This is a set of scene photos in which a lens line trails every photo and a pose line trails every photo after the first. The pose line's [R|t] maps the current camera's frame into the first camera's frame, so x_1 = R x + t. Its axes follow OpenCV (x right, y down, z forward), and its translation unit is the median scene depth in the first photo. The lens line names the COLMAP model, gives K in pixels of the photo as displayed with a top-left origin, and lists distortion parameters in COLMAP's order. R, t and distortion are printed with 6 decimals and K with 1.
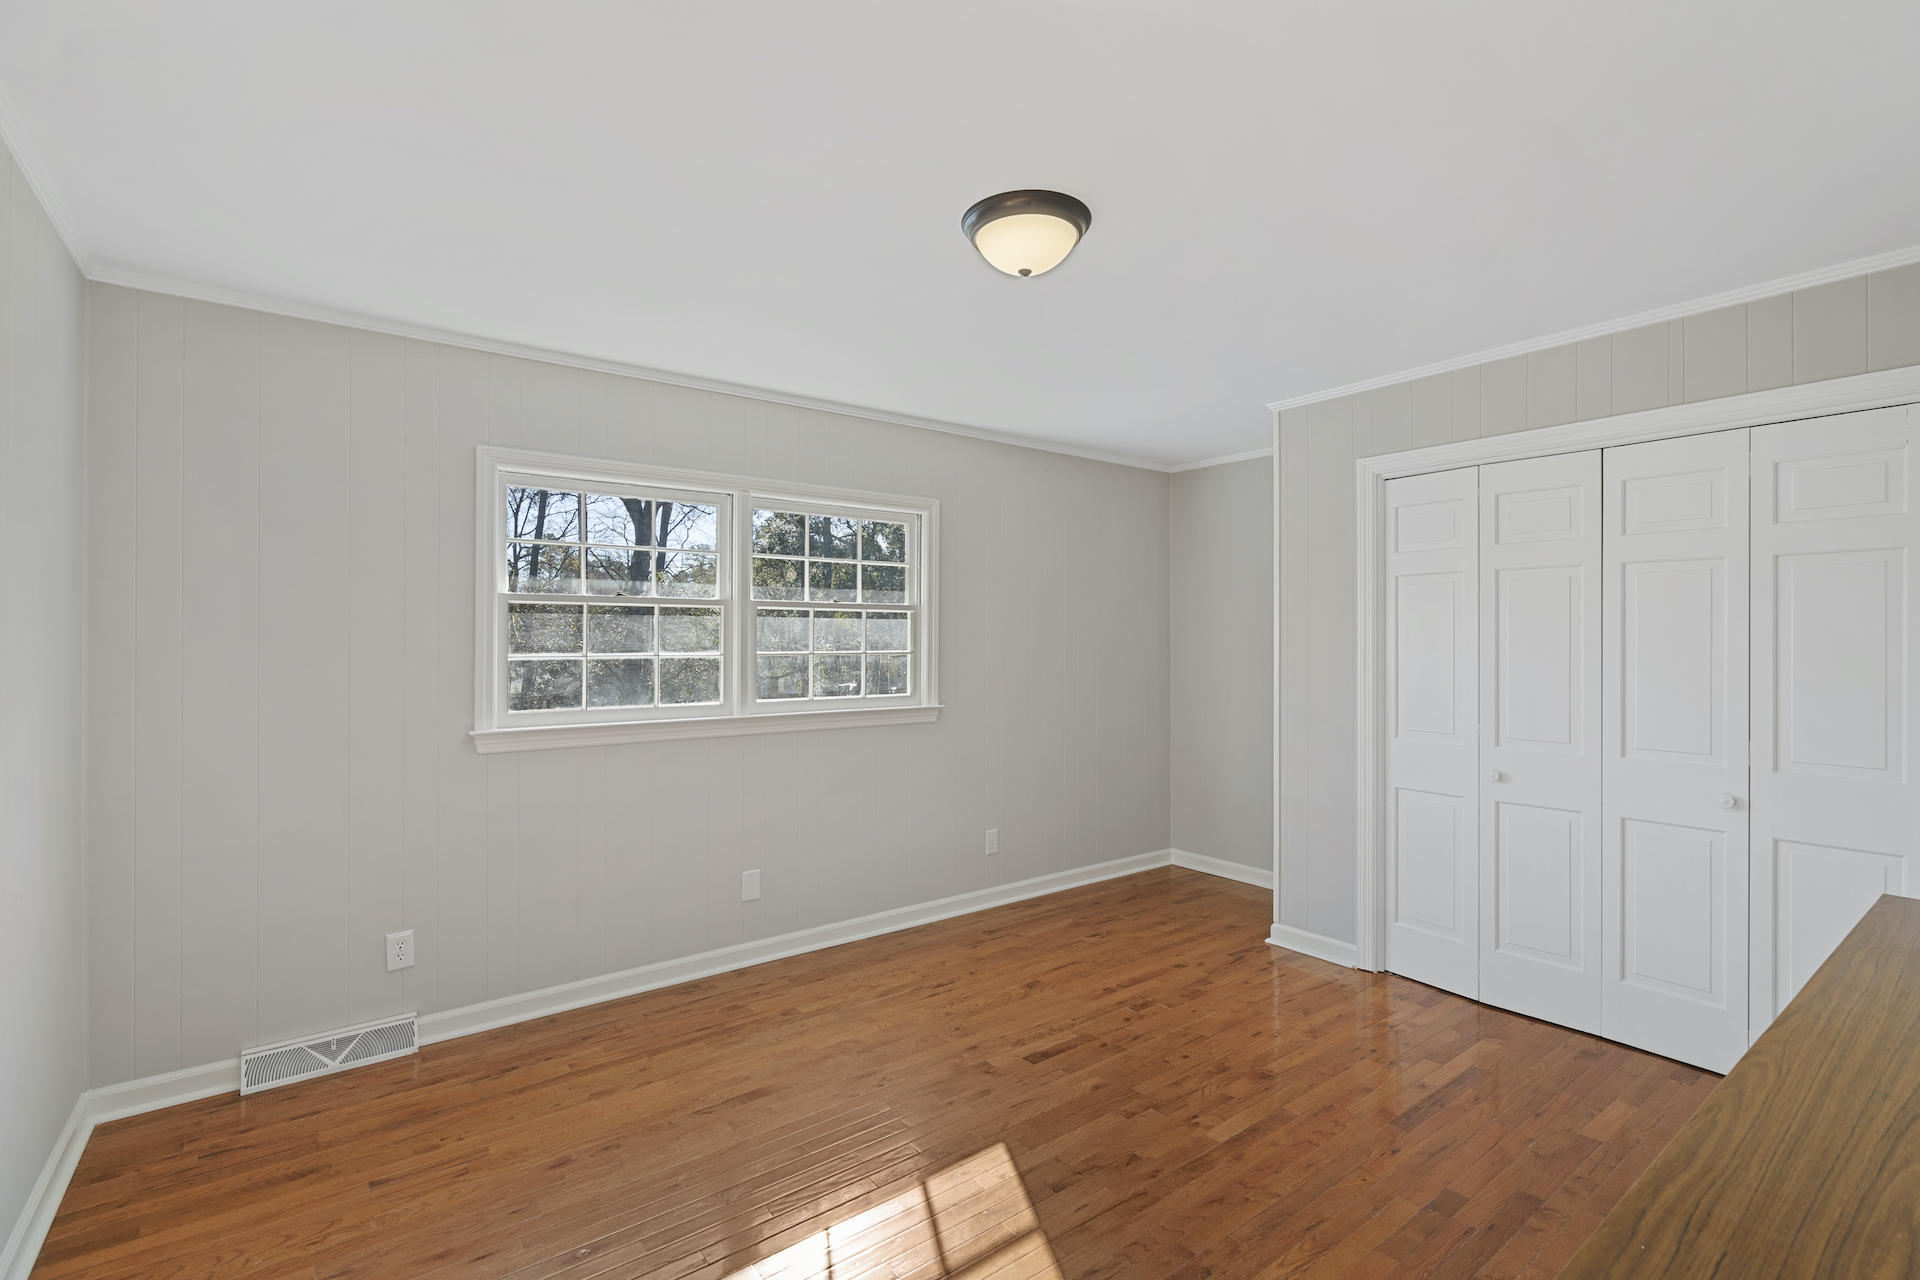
lens RADIAL K [[861.2, 0, 960.0], [0, 861.2, 640.0], [0, 0, 1]] dist [-0.007822, -0.000476]
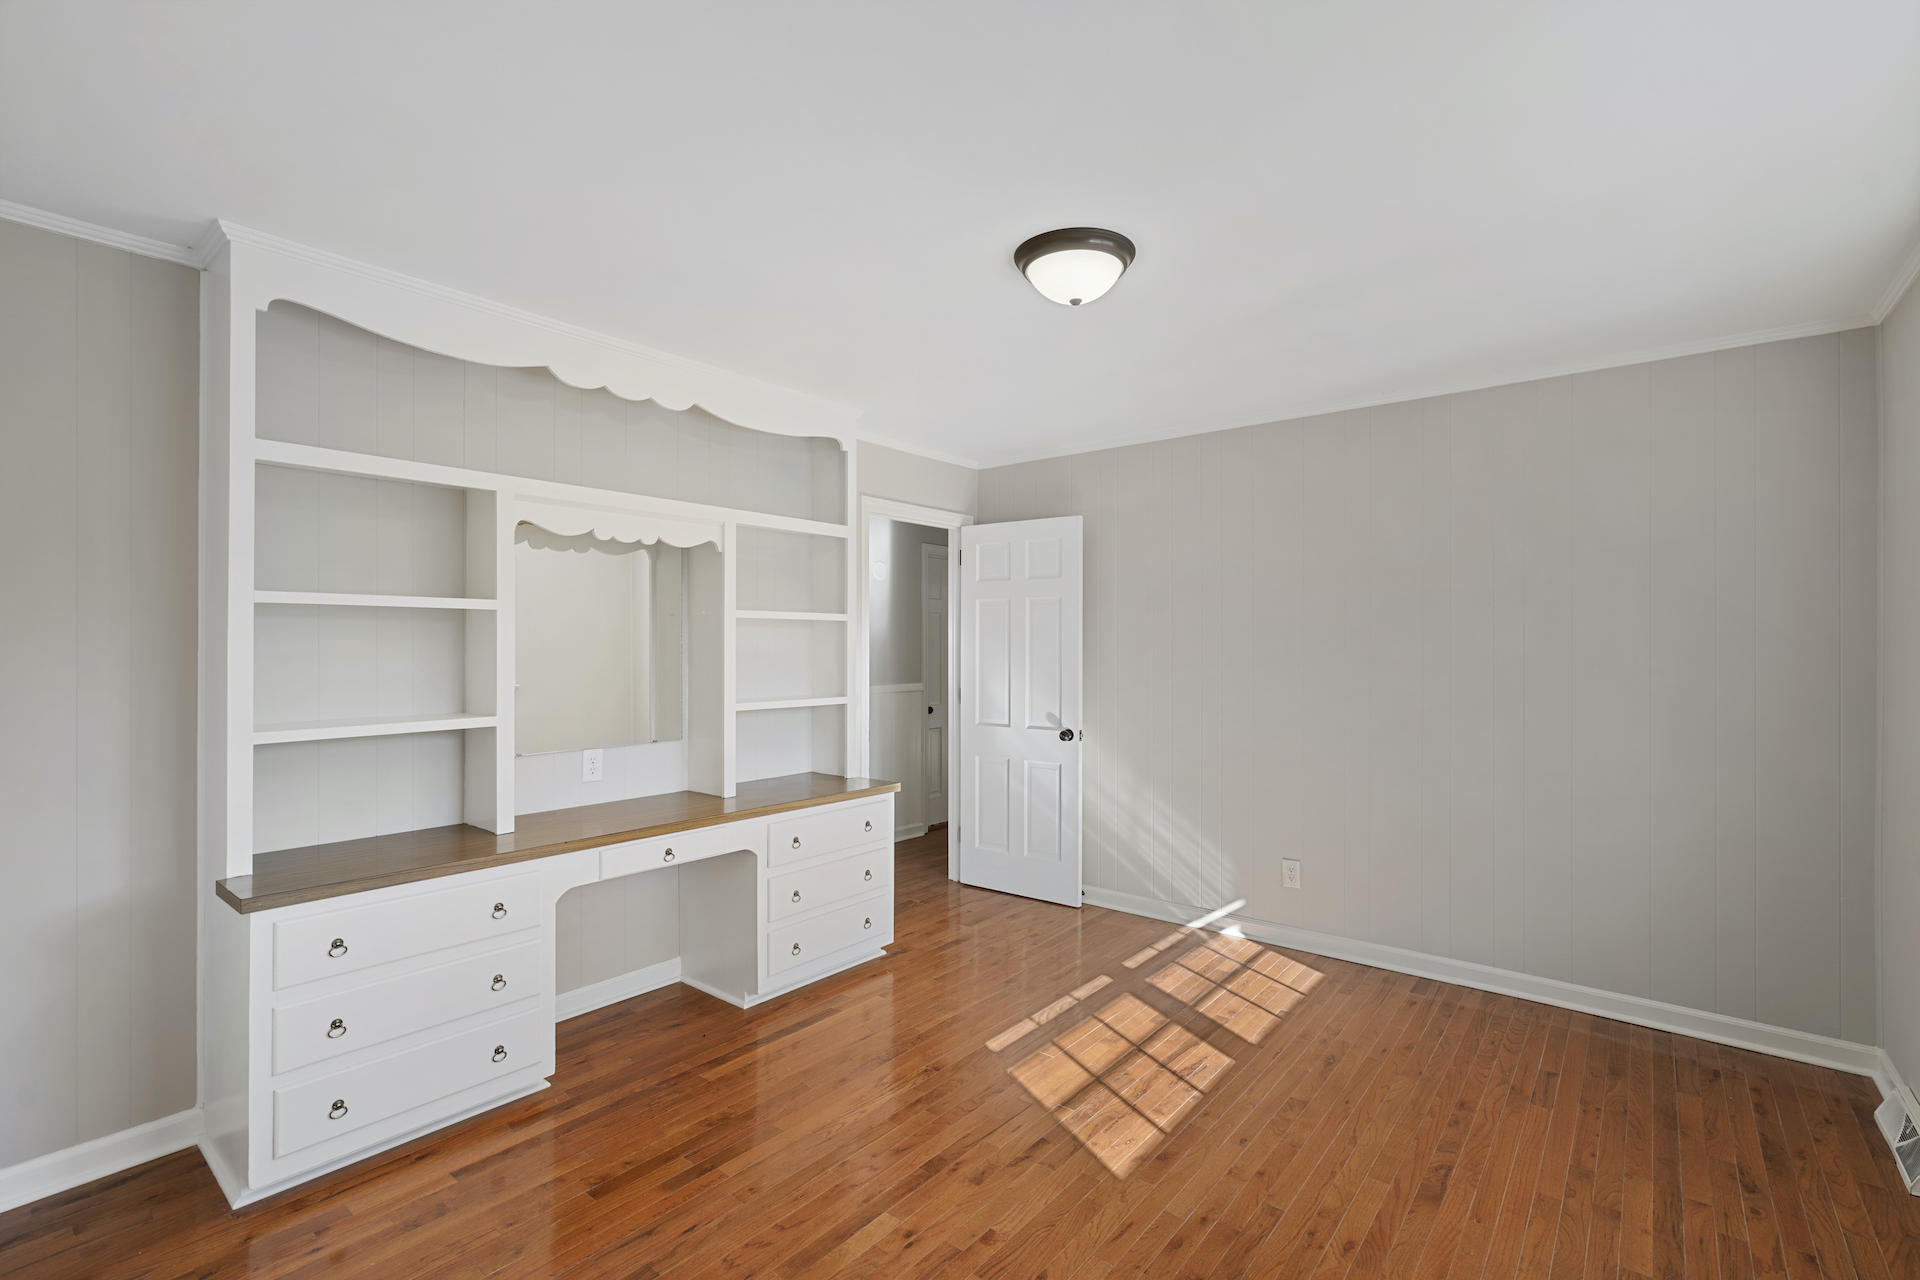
lens RADIAL K [[861.2, 0, 960.0], [0, 861.2, 640.0], [0, 0, 1]] dist [-0.007822, -0.000476]
pose [[-0.973198, -0.006071, -0.229888, 0.429919], [-0.004854, 0.999971, -0.005859, 0.000734], [0.229917, -0.004586, -0.973199, 1.854995]]
